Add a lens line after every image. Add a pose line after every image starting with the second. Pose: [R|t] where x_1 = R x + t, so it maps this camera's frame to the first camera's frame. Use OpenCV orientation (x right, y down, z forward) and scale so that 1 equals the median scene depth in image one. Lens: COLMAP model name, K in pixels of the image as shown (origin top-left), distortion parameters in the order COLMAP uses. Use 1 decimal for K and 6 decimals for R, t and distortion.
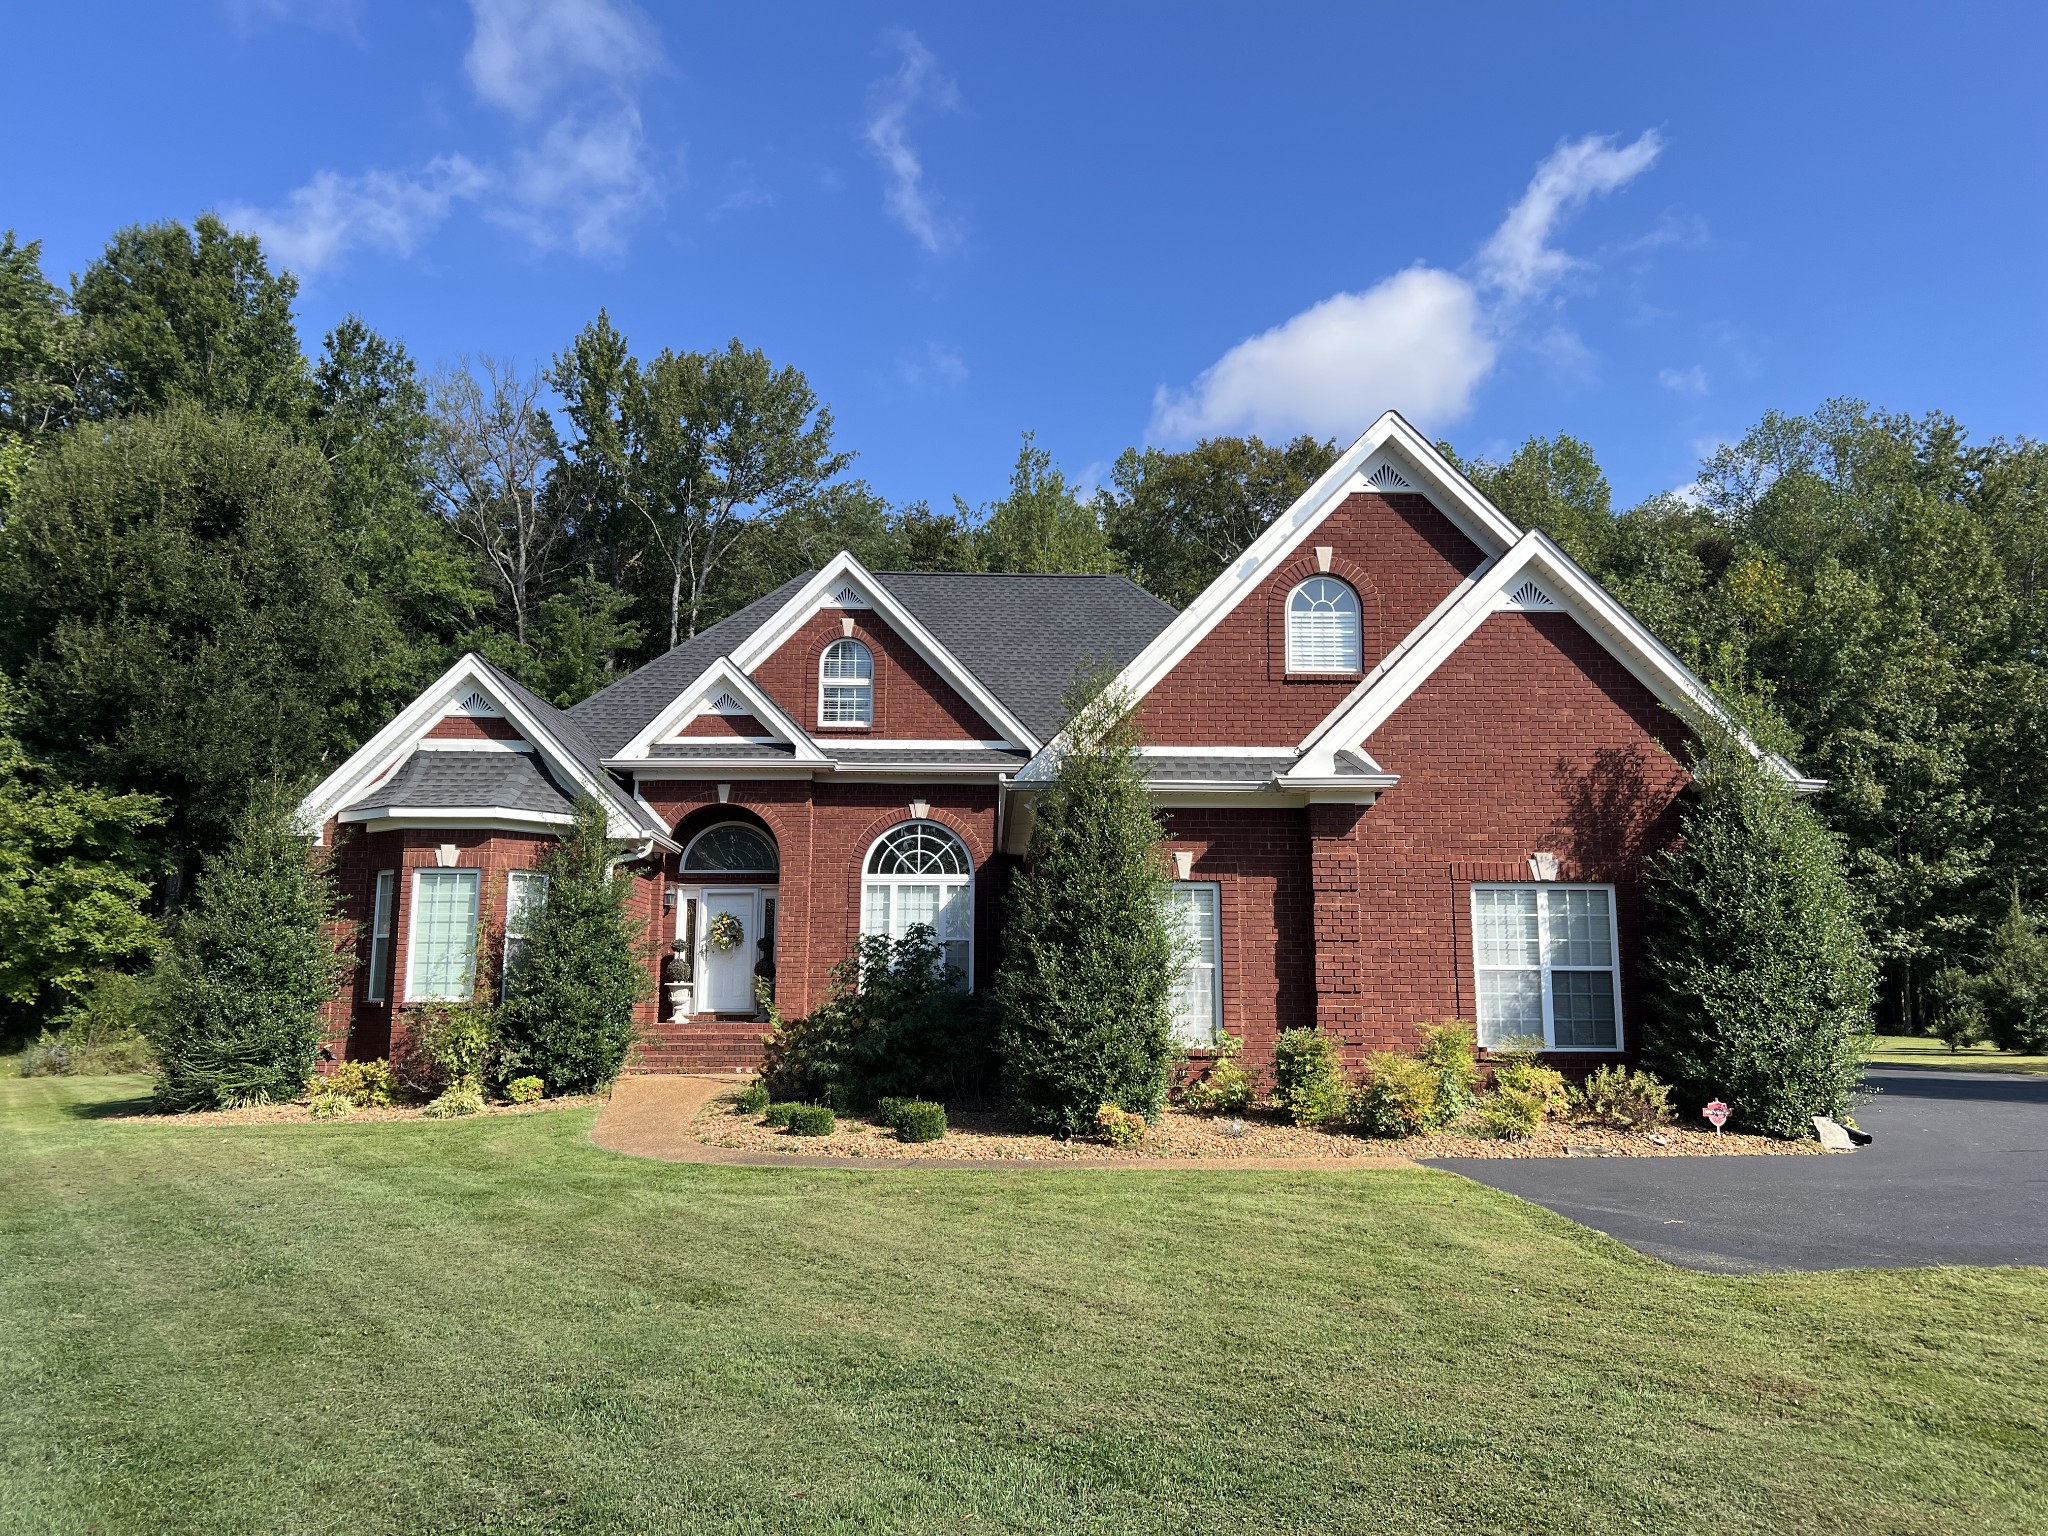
lens RADIAL K [[1558.9, 0, 1031.8], [0, 1558.9, 750.4], [0, 0, 1]] dist [0.043502, -0.032086]
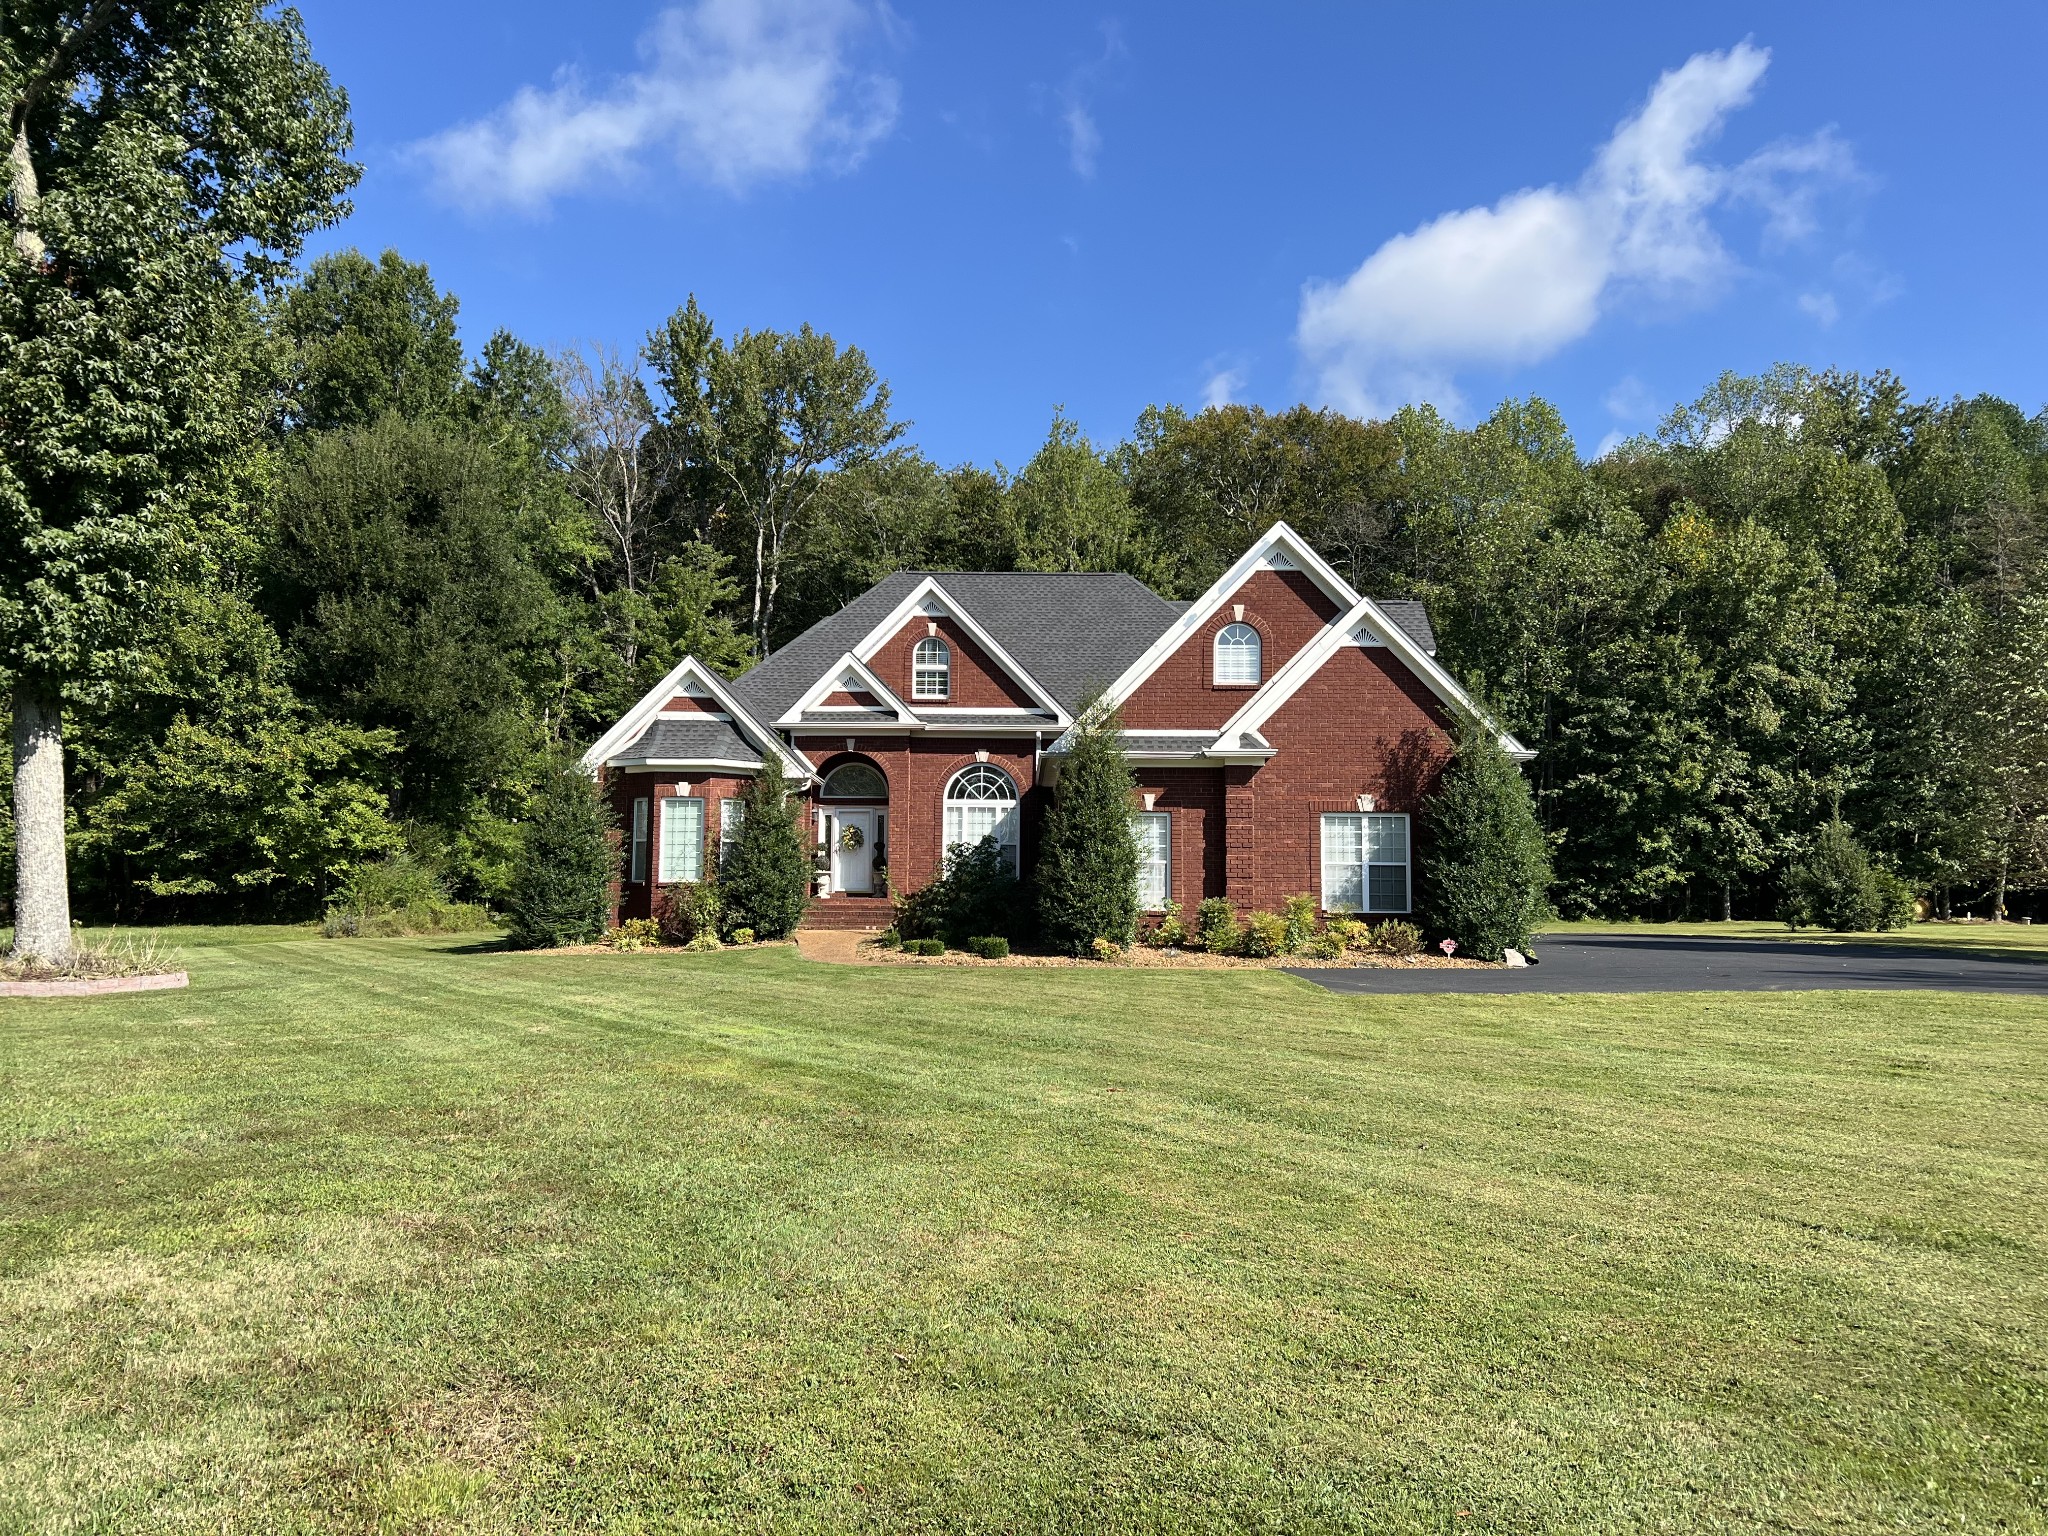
lens RADIAL K [[1558.9, 0, 1008.1], [0, 1558.9, 771.9], [0, 0, 1]] dist [0.043502, -0.032086]
pose [[0.999331, 0.001706, -0.036540, 0.003716], [0.001212, 0.996818, 0.079705, -0.040822], [0.036560, -0.079696, 0.996149, -0.295811]]
